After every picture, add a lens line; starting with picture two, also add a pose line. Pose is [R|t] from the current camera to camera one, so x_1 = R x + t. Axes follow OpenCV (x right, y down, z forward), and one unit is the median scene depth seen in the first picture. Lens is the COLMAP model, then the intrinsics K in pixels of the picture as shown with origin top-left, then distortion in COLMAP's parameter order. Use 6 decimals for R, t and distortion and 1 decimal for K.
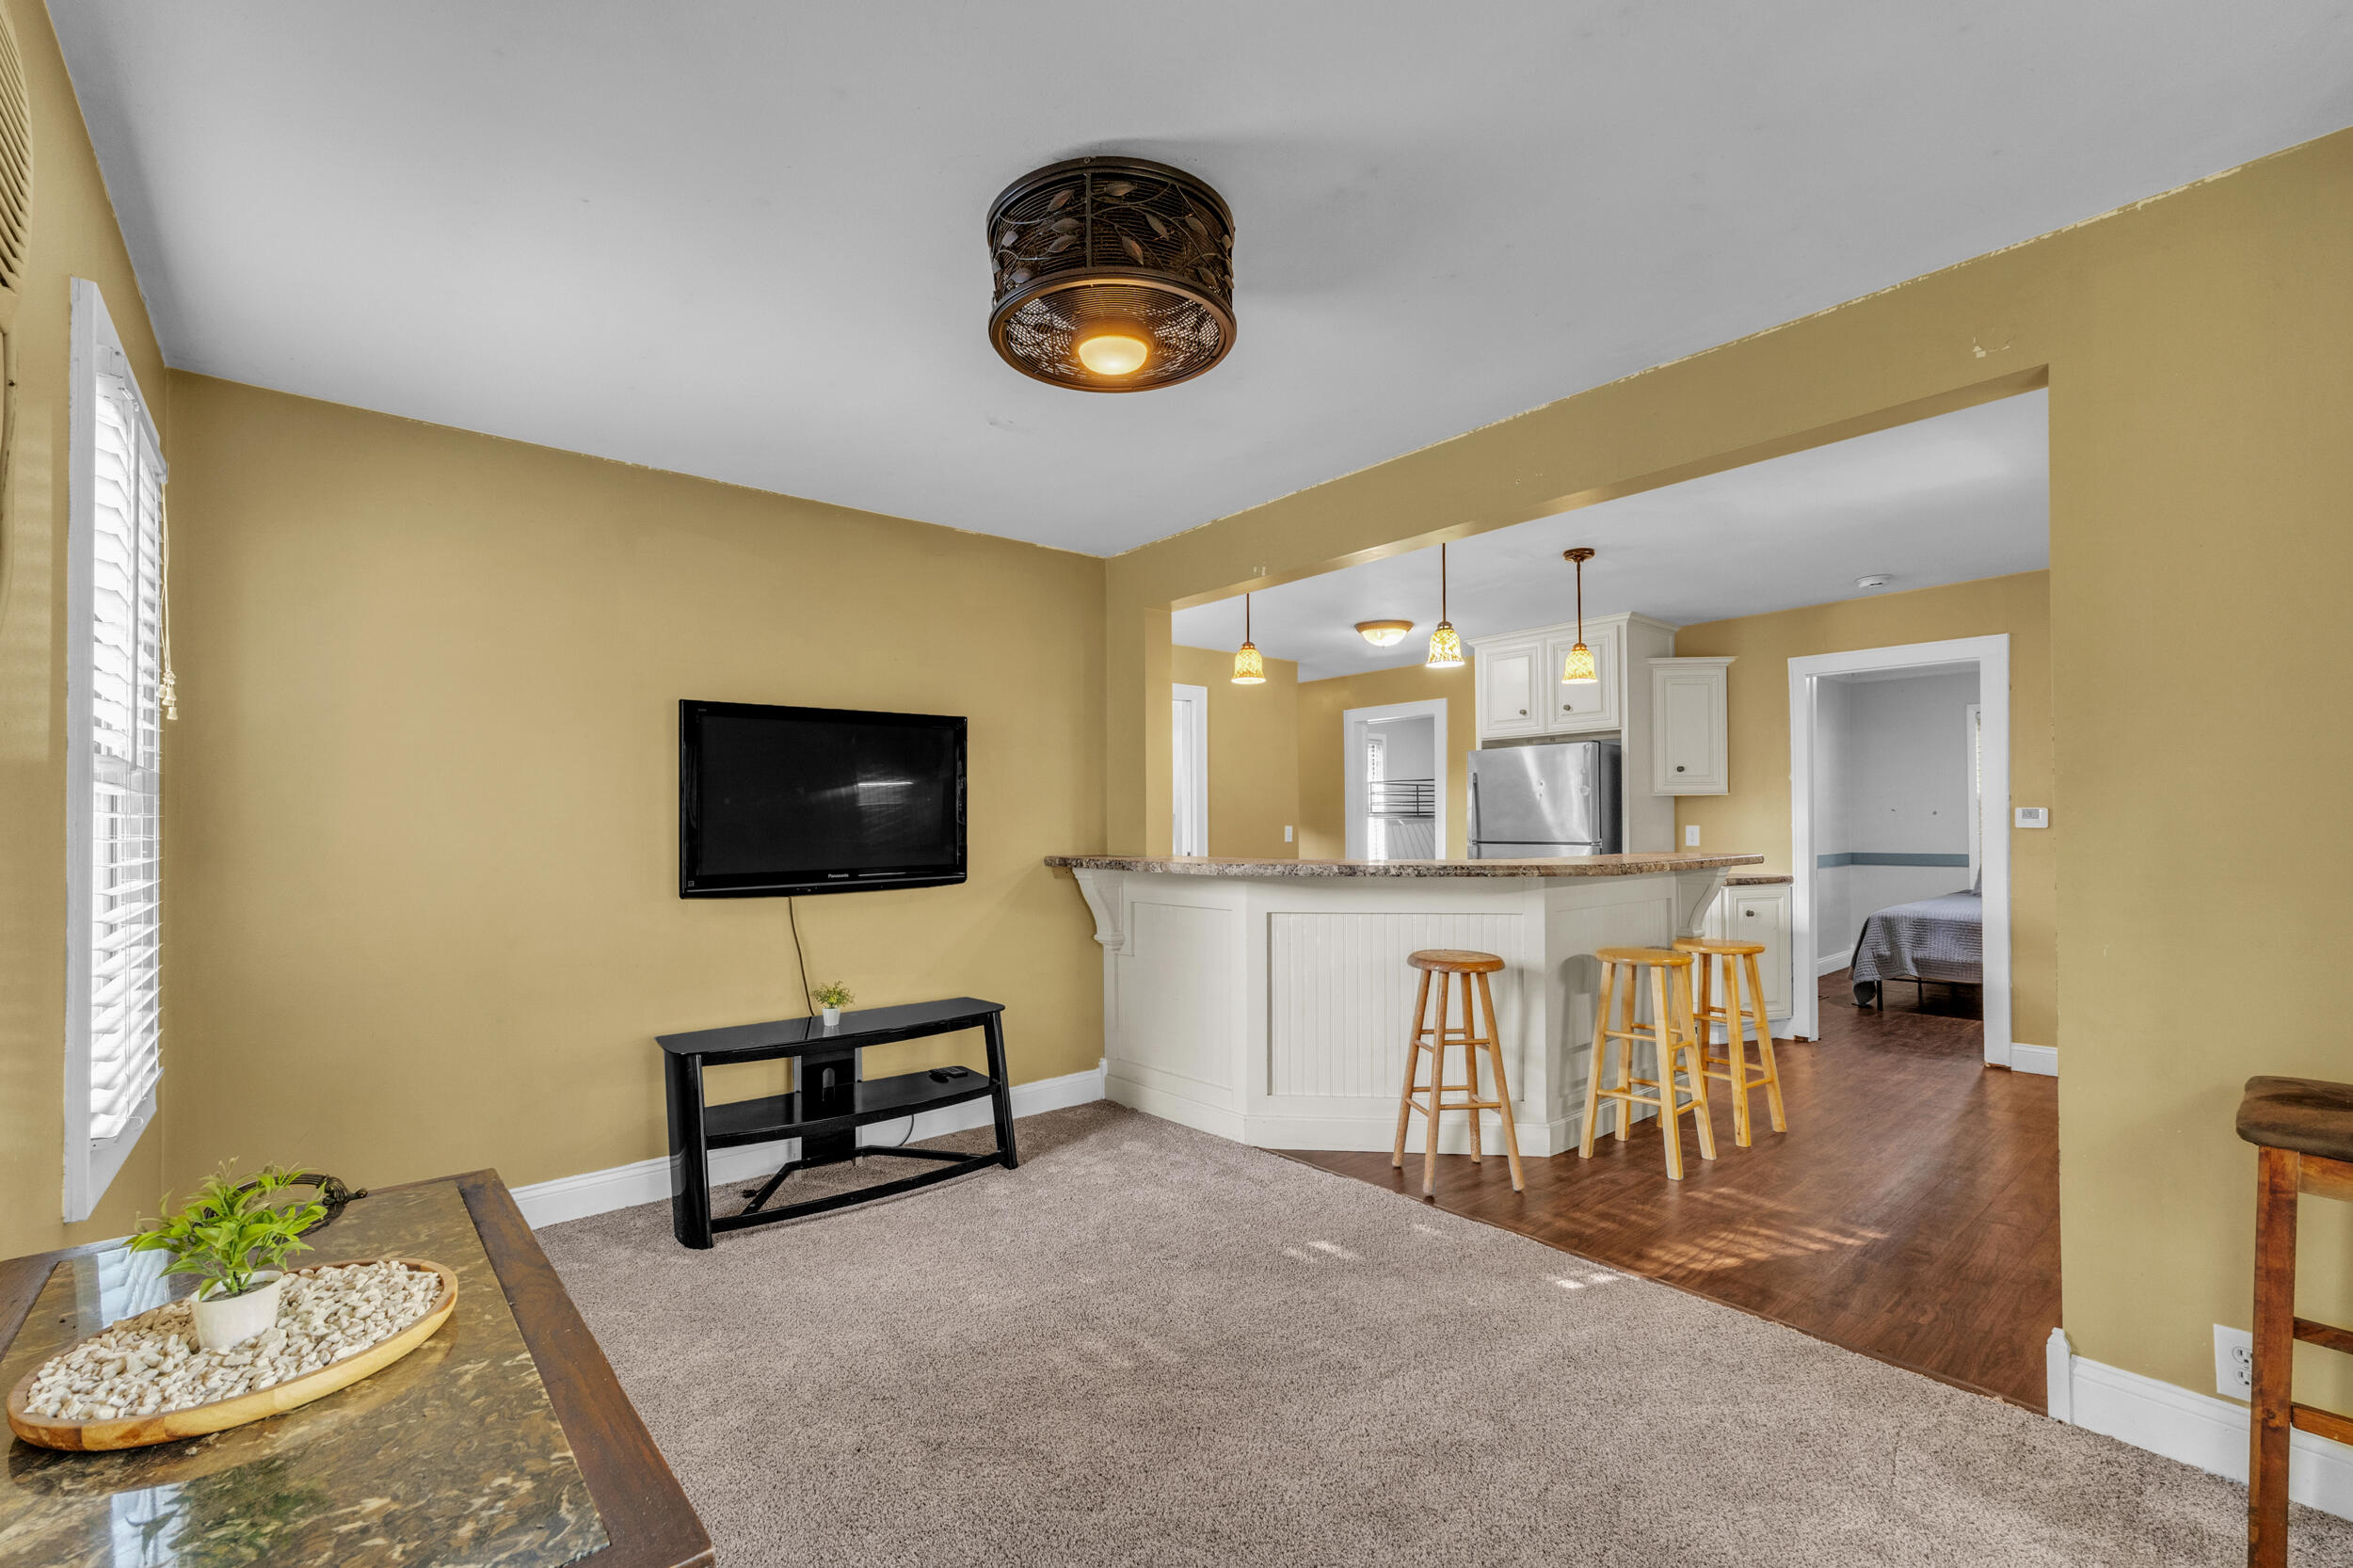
lens RADIAL K [[1021.1, 0, 1181.7], [0, 1021.1, 828.3], [0, 0, 1]] dist [0.020129, 0.000140]
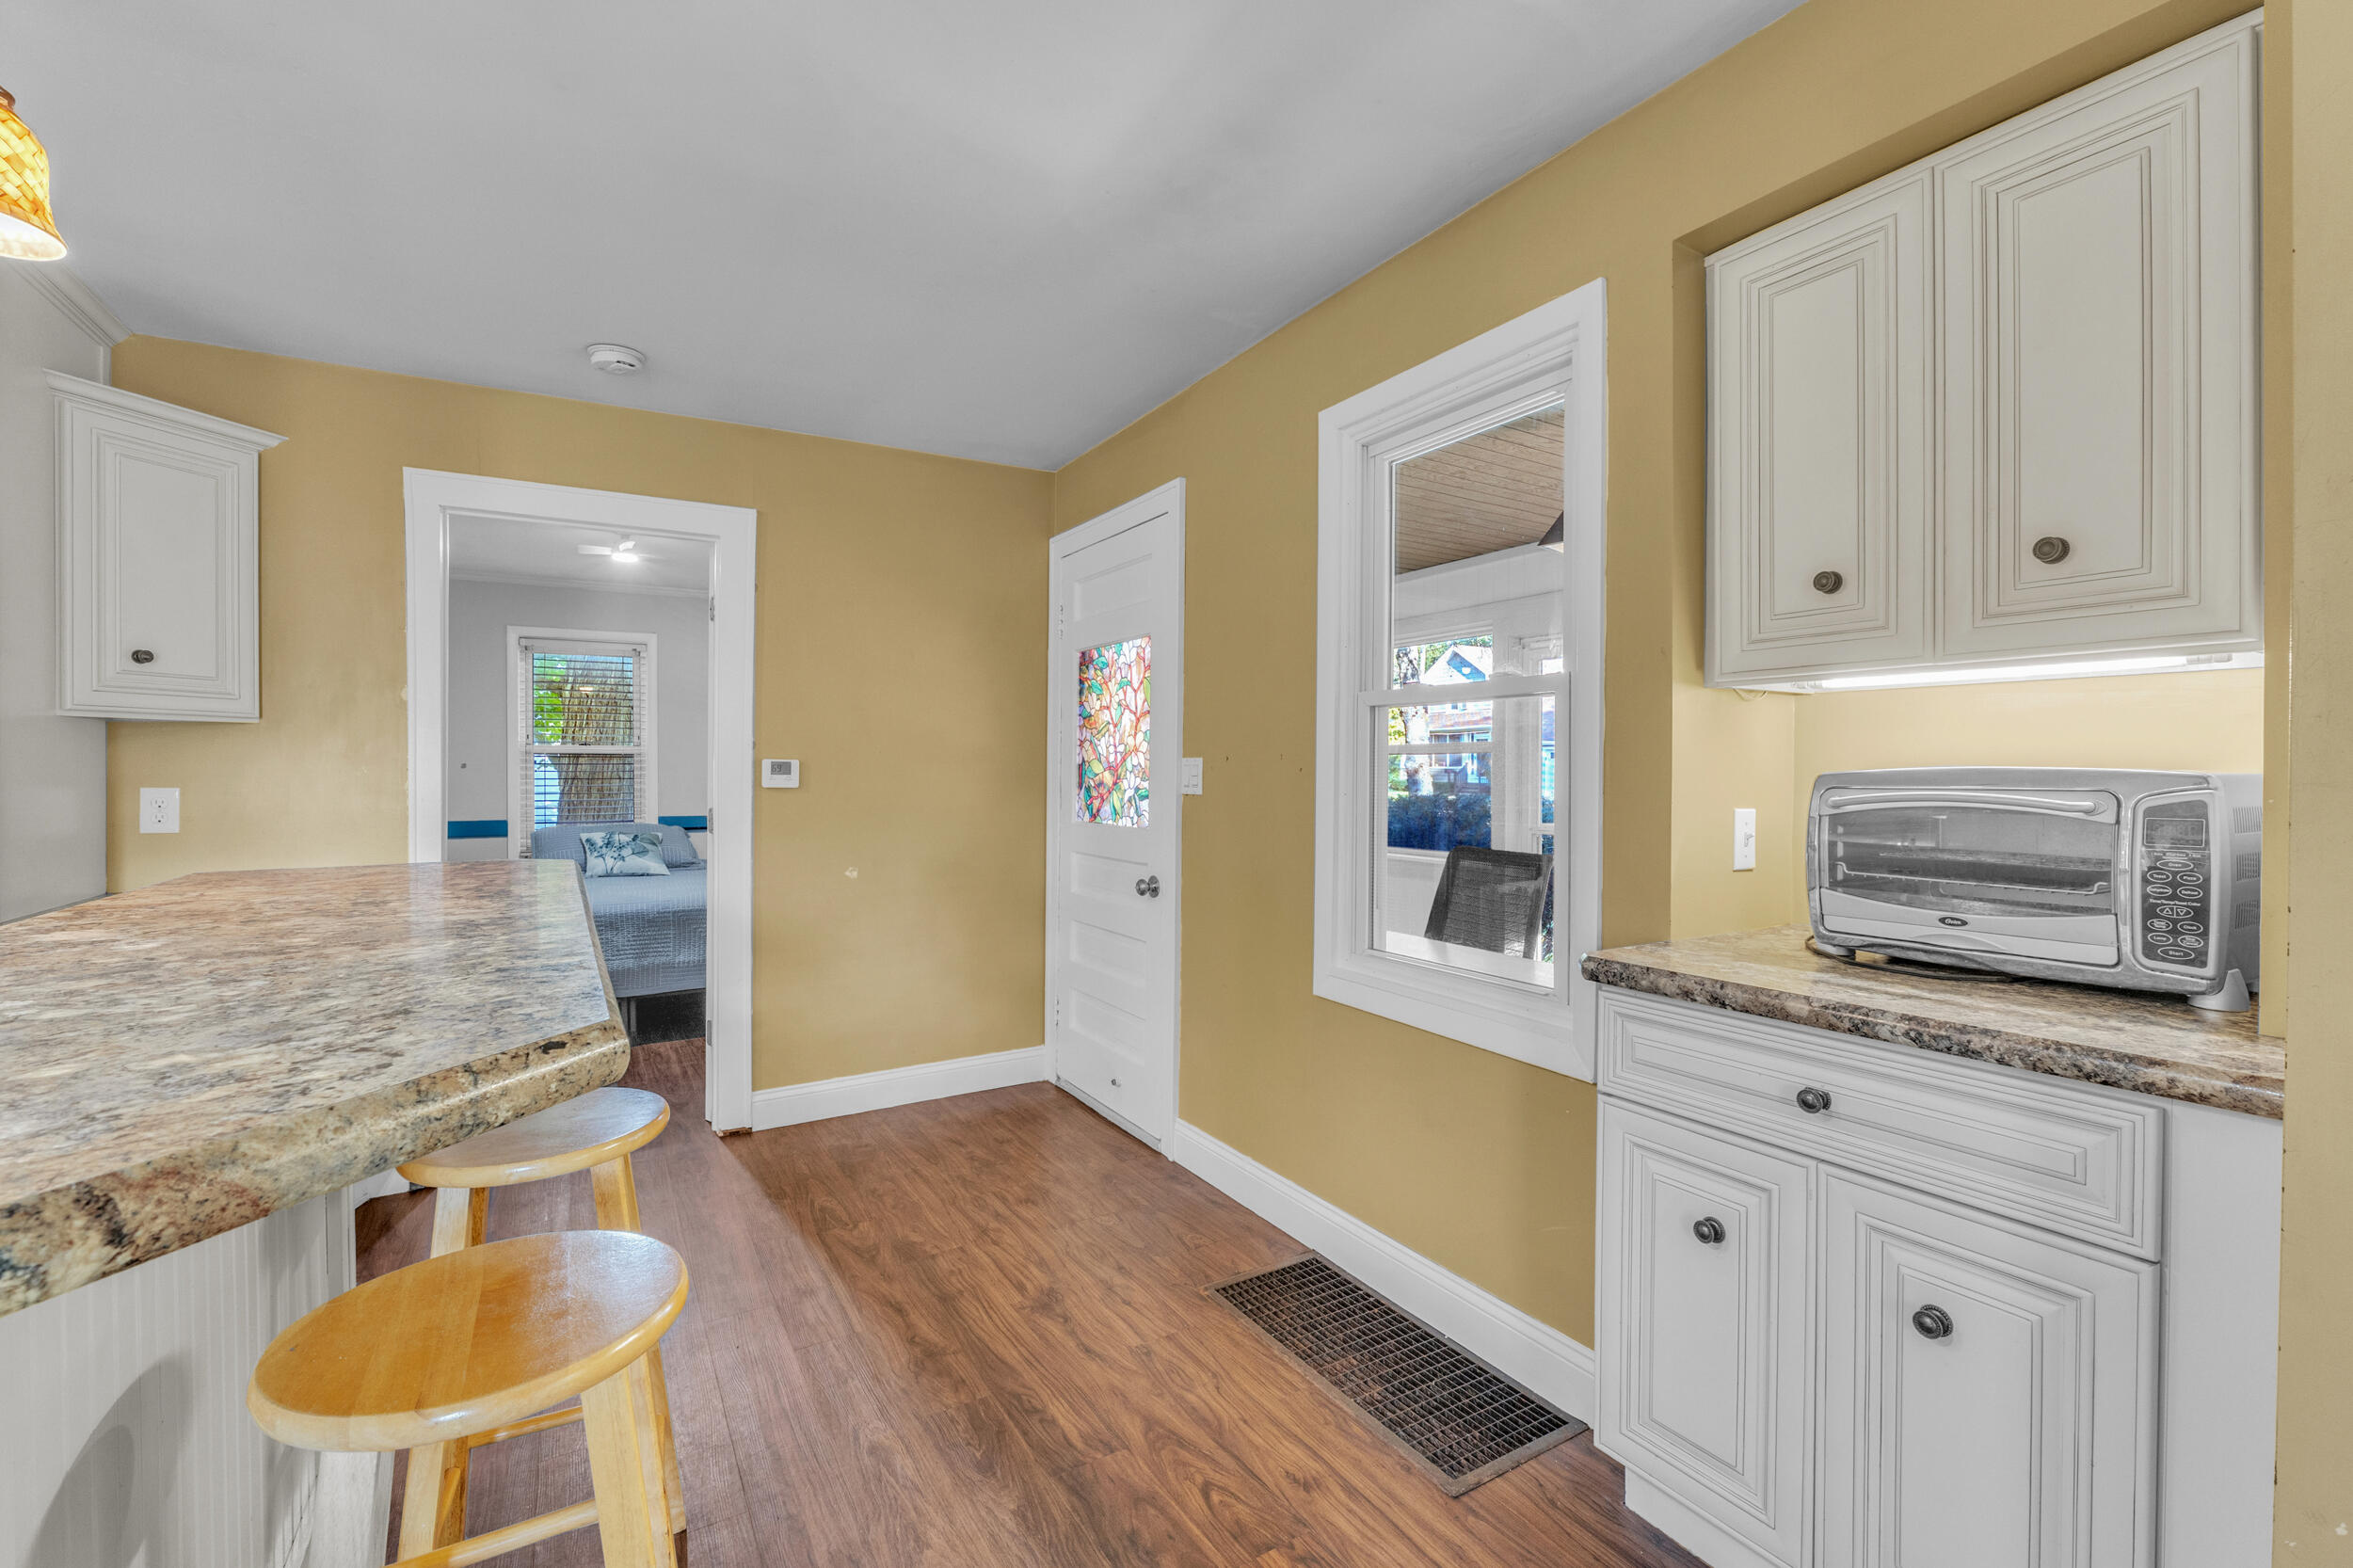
lens RADIAL K [[993.7, 0, 1114.6], [0, 993.7, 773.4], [0, 0, 1]] dist [0.000117, 0.000212]
pose [[0.178502, 0.002495, 0.983936, 0.181116], [0.004796, 0.999983, -0.003406, -0.006624], [-0.983928, 0.005327, 0.178487, 0.640380]]
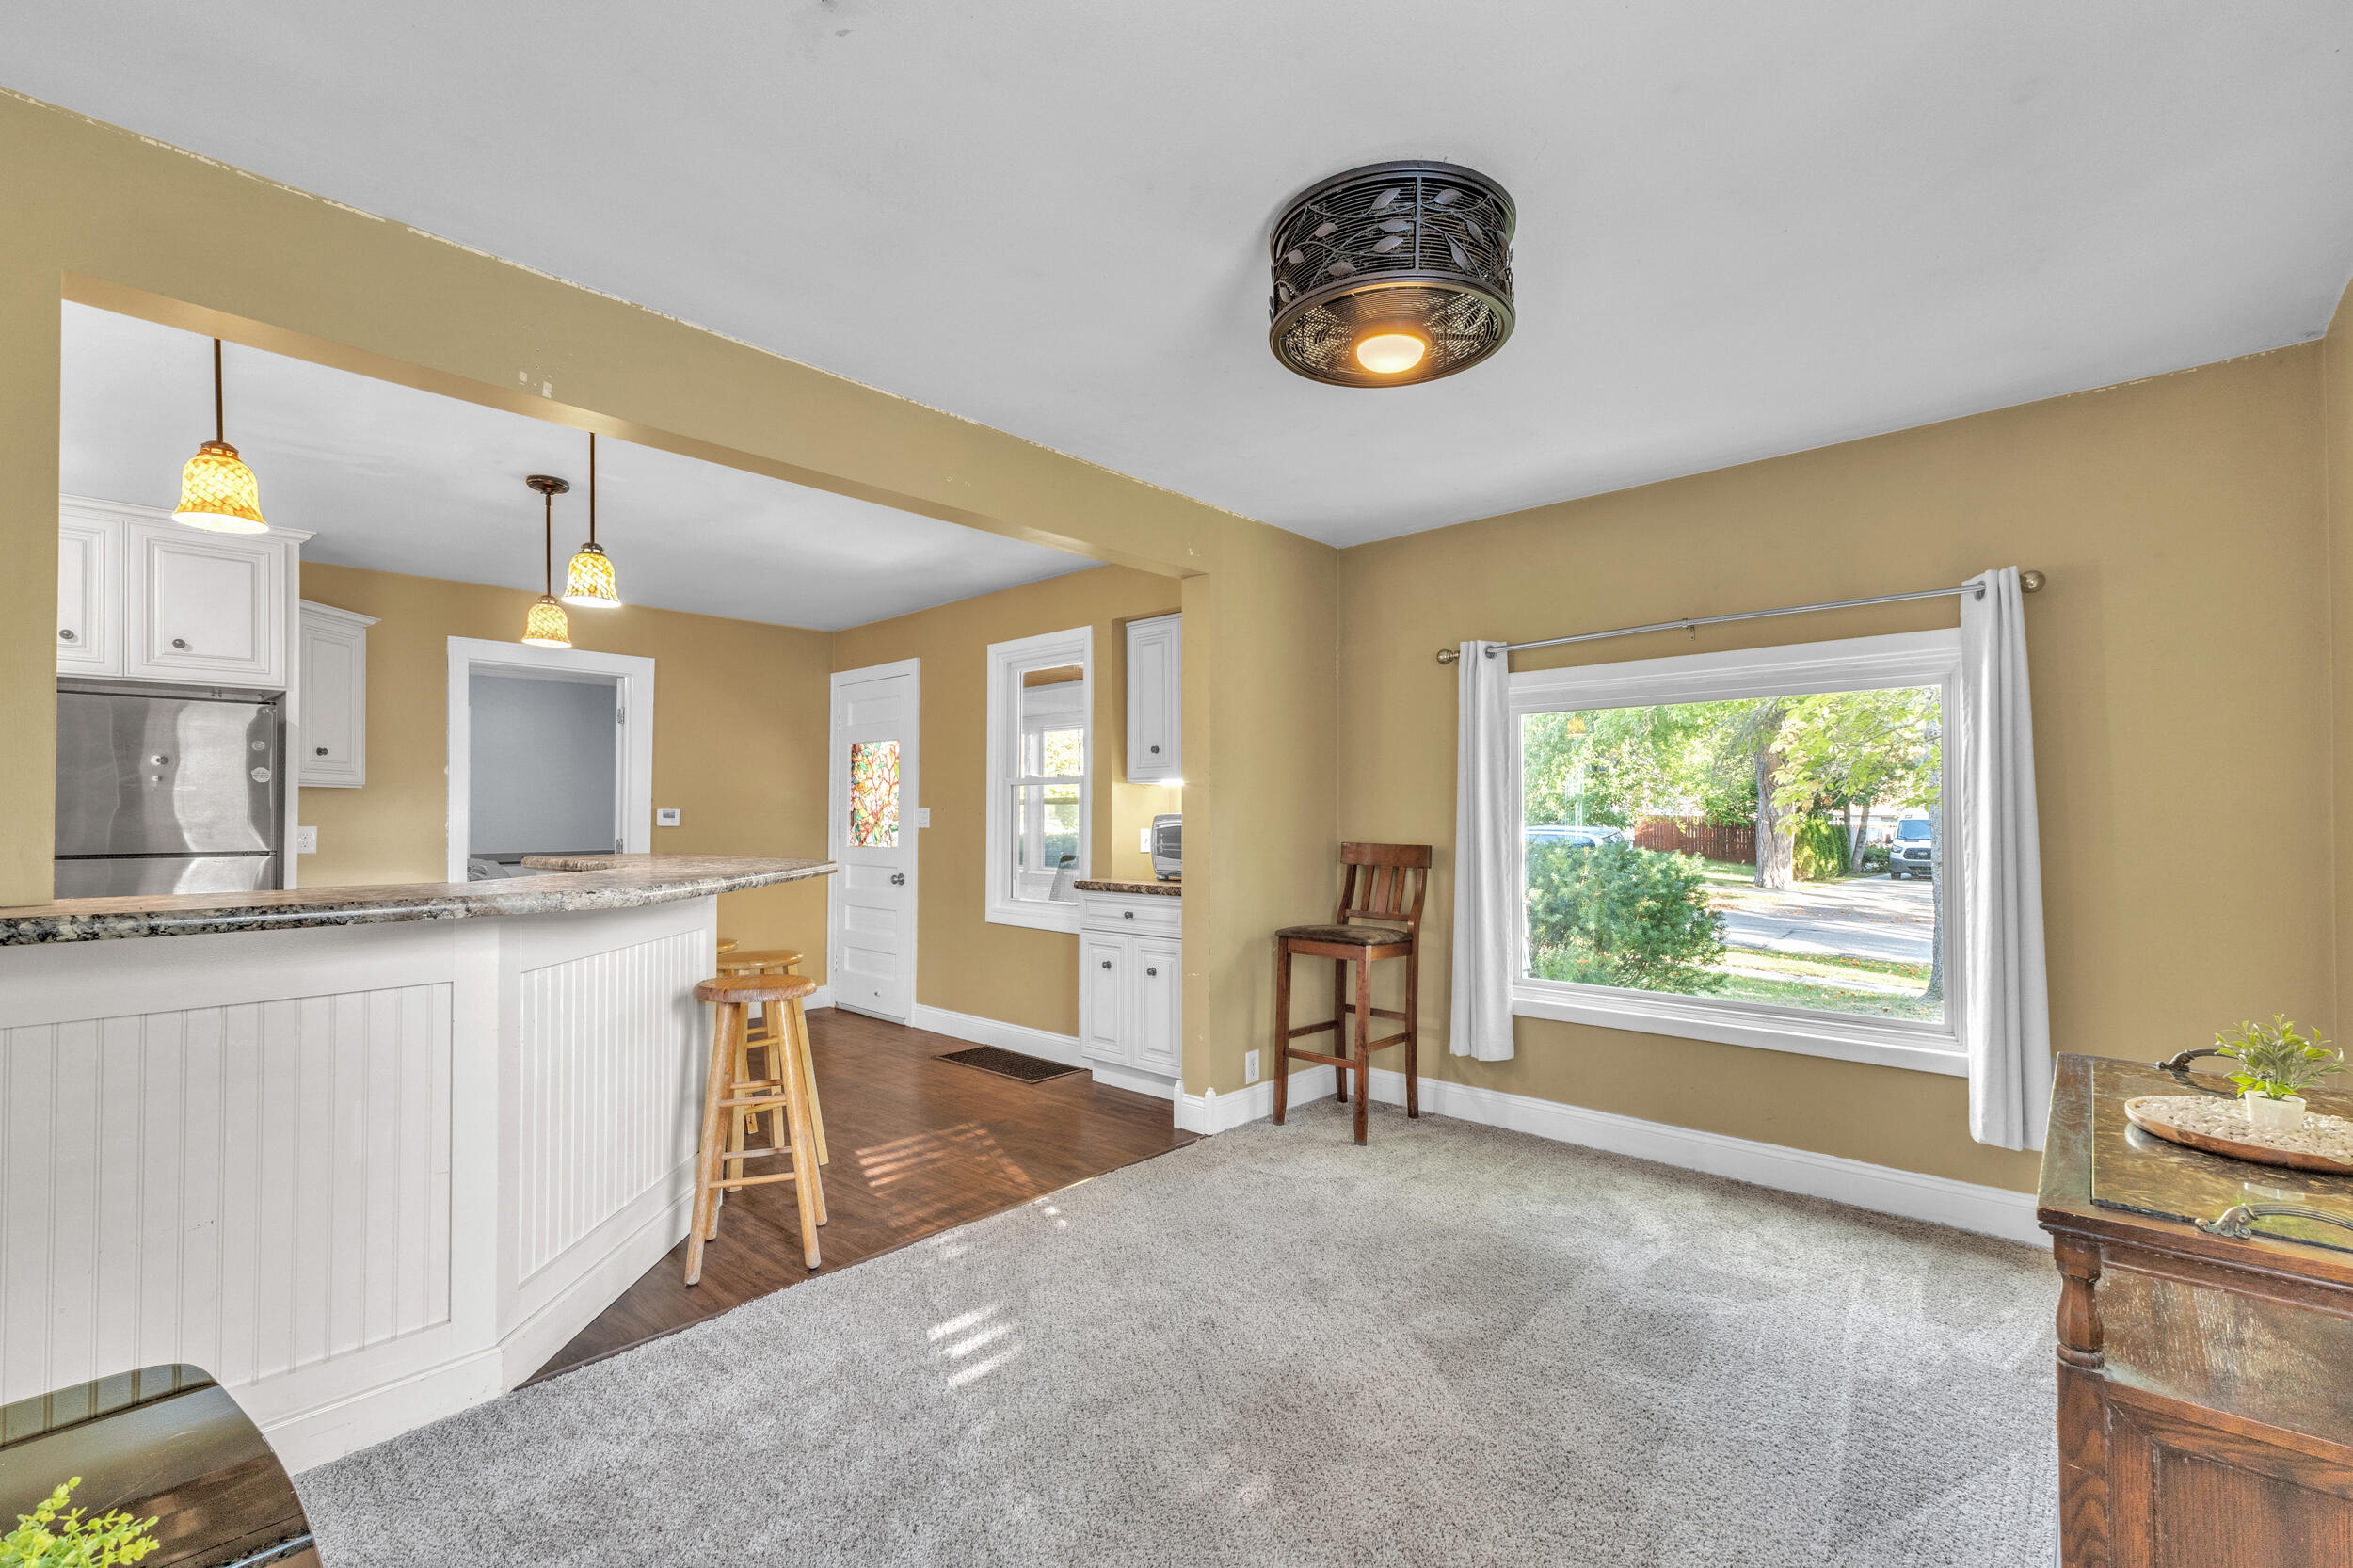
lens RADIAL K [[1071.3, 0, 1172.9], [0, 1071.3, 810.3], [0, 0, 1]] dist [0.000459, 0.000122]
pose [[-0.155702, 0.011108, 0.987742, -0.479852], [0.008555, 0.999914, -0.009897, -0.001017], [-0.987767, 0.006909, -0.155784, 0.610746]]
